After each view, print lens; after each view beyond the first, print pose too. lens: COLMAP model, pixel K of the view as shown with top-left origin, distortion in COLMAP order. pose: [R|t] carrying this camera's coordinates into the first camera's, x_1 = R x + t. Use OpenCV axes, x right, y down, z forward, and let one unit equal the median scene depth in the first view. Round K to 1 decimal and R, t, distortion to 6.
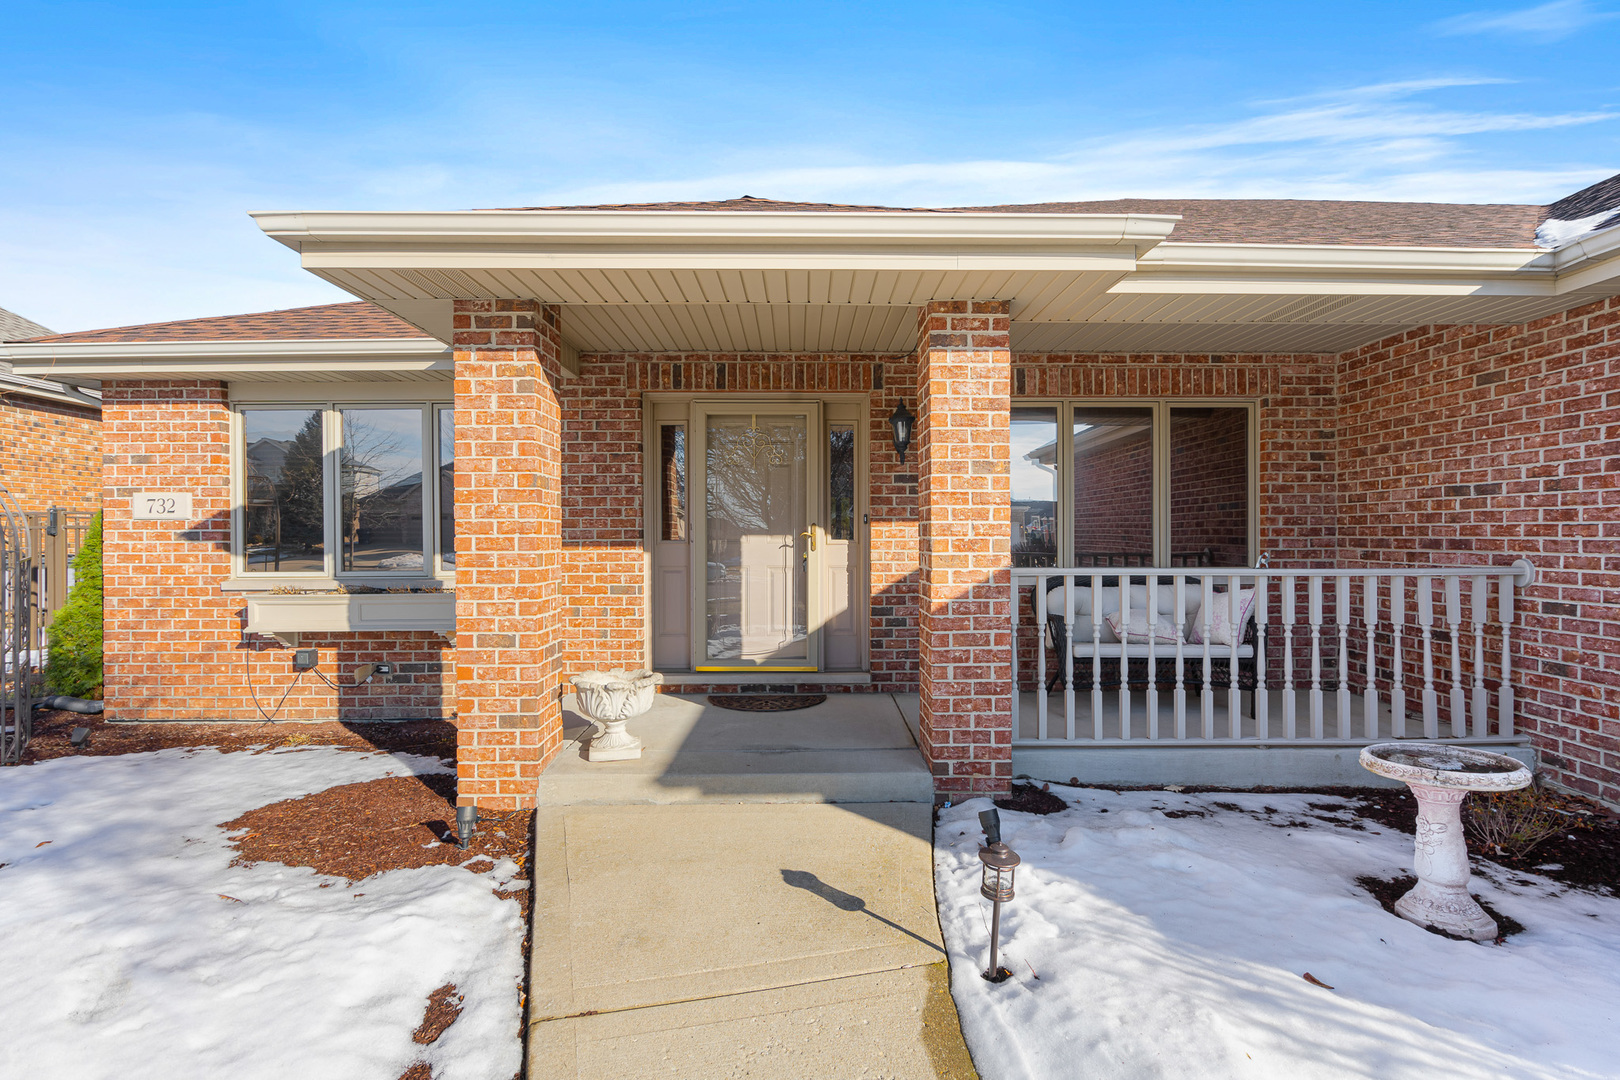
lens RADIAL K [[745.1, 0, 817.4], [0, 745.1, 533.6], [0, 0, 1]] dist [-0.000502, 0.000008]
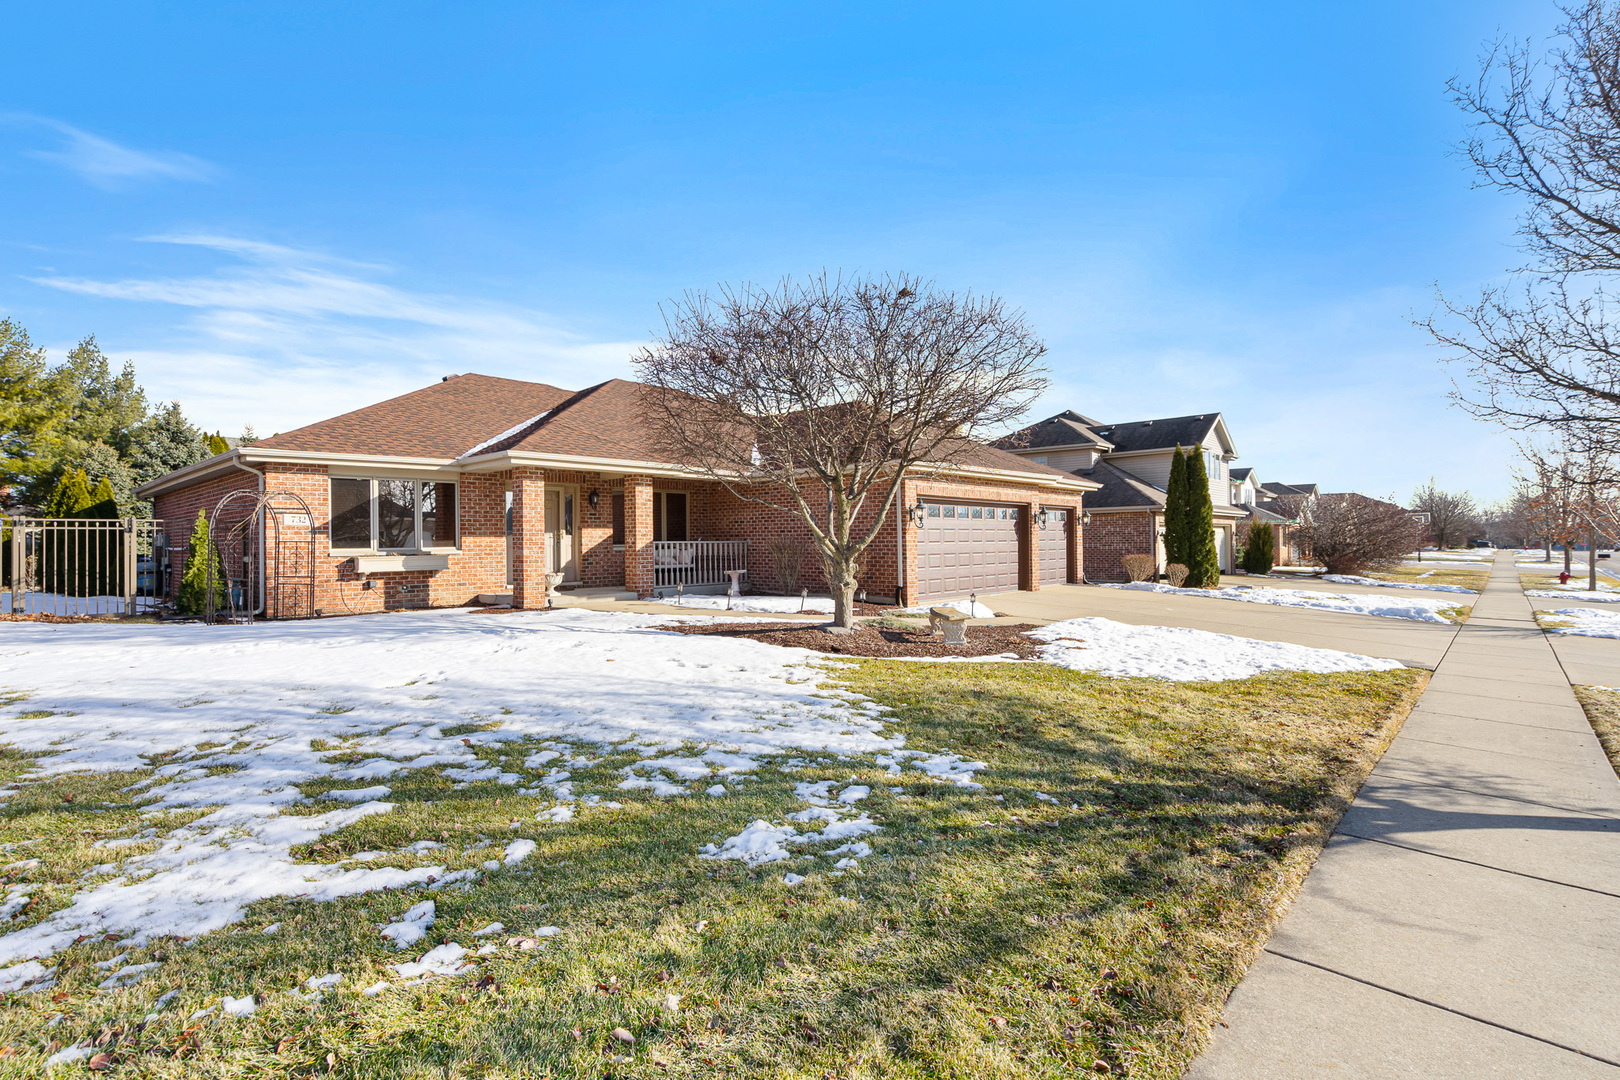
lens RADIAL K [[756.7, 0, 808.6], [0, 756.7, 538.3], [0, 0, 1]] dist [-0.000414, 0.000471]
pose [[0.689324, -0.002306, 0.724449, -1.470433], [0.003680, 0.999993, -0.000318, 0.025888], [-0.724444, 0.002886, 0.689328, -1.684200]]
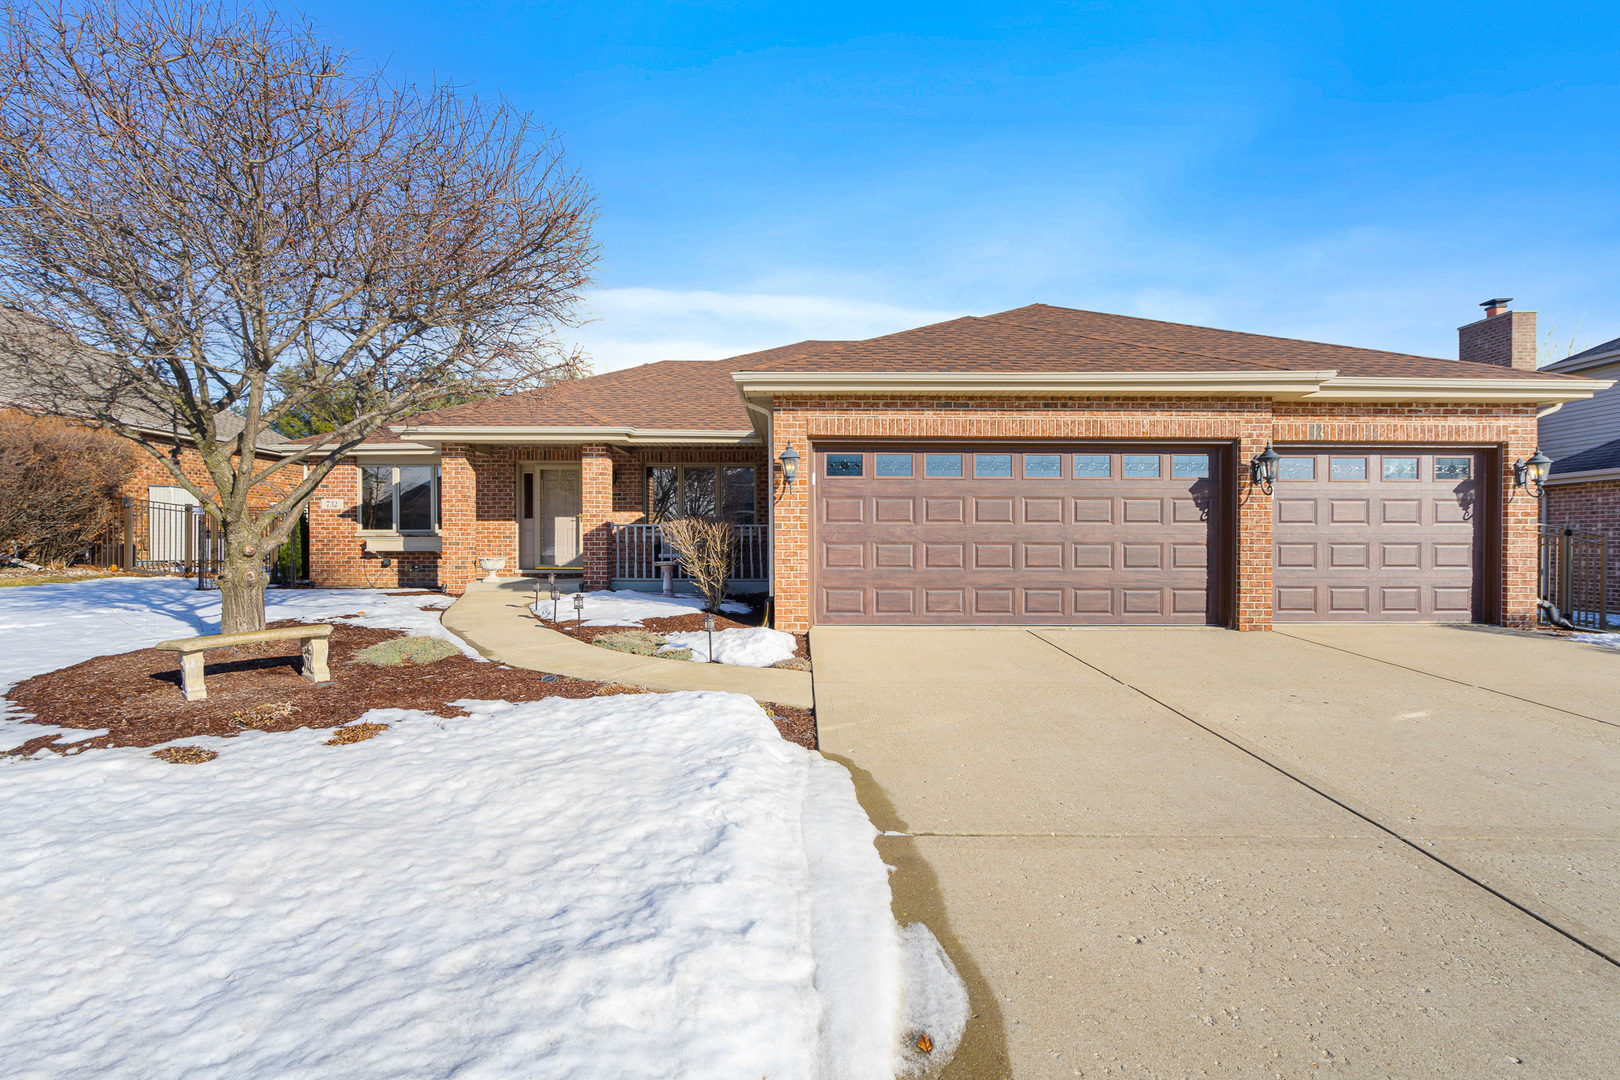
lens RADIAL K [[756.7, 0, 808.6], [0, 756.7, 538.3], [0, 0, 1]] dist [-0.000414, 0.000471]
pose [[0.999901, 0.003688, -0.013557, 0.833340], [-0.003706, 0.999992, -0.001253, 0.080139], [0.013552, 0.001303, 0.999907, -1.639284]]
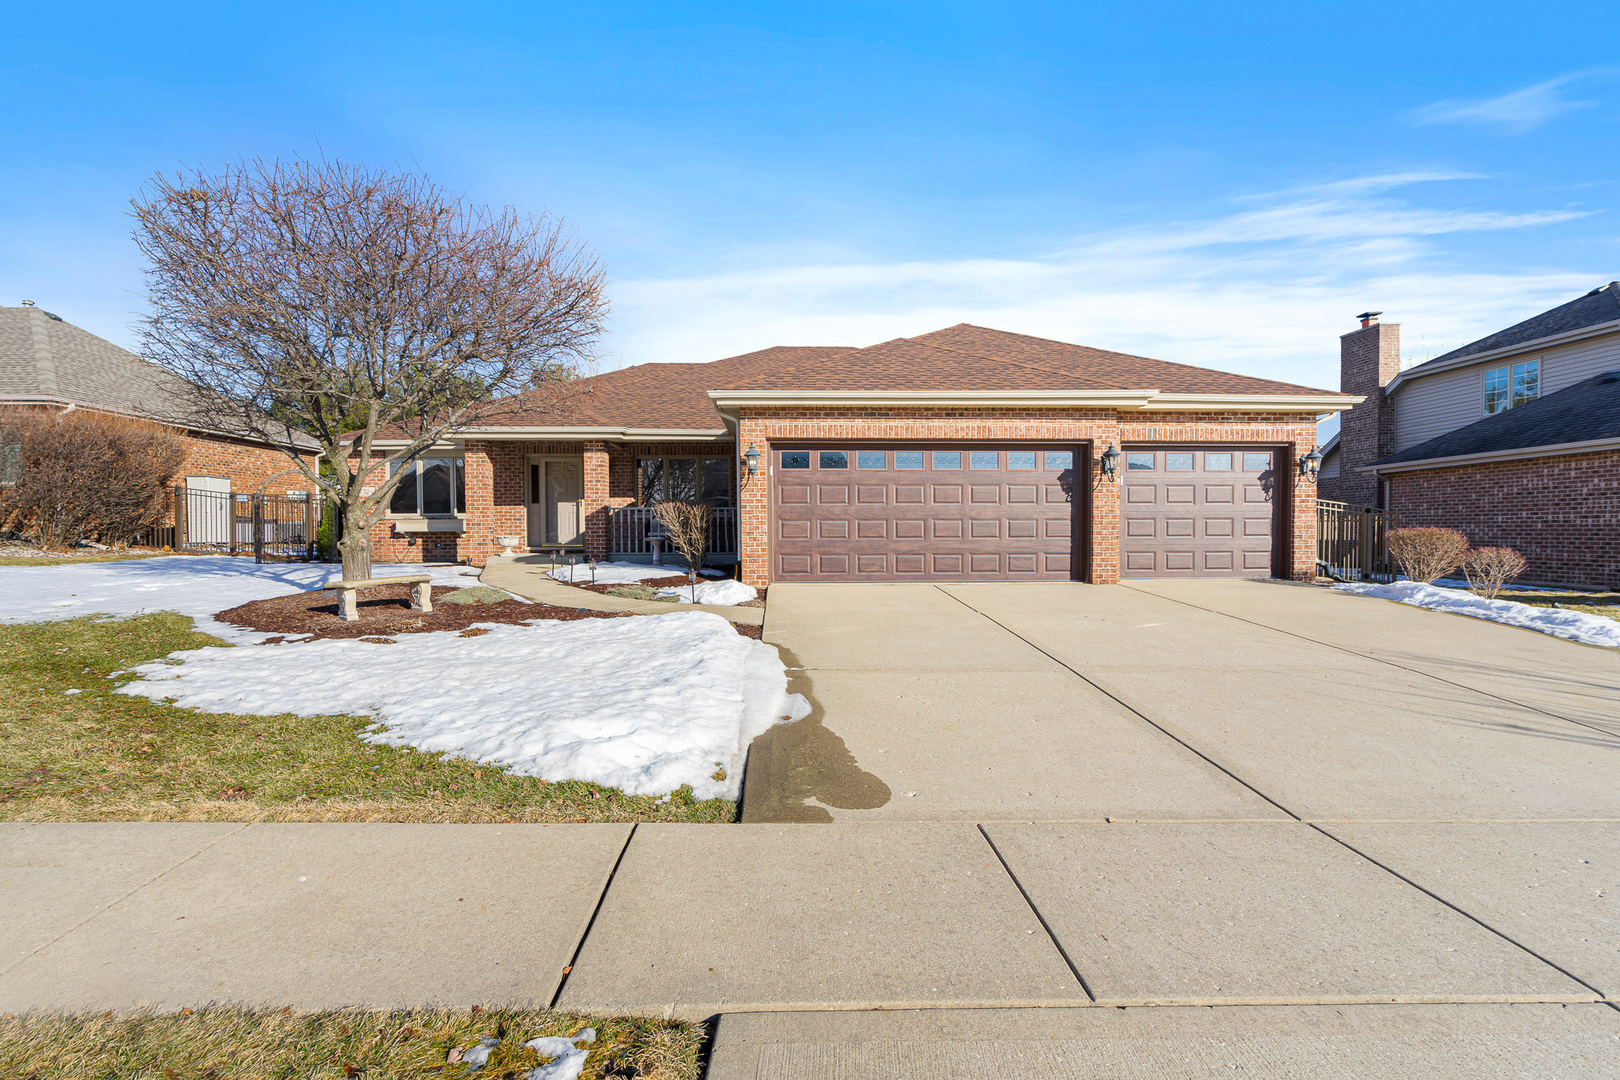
lens RADIAL K [[745.1, 0, 817.4], [0, 745.1, 533.6], [0, 0, 1]] dist [-0.000502, 0.000008]
pose [[0.999663, -0.001783, 0.025889, 0.894404], [0.001497, 0.999938, 0.011079, 0.103040], [-0.025907, -0.011036, 0.999603, -2.096019]]
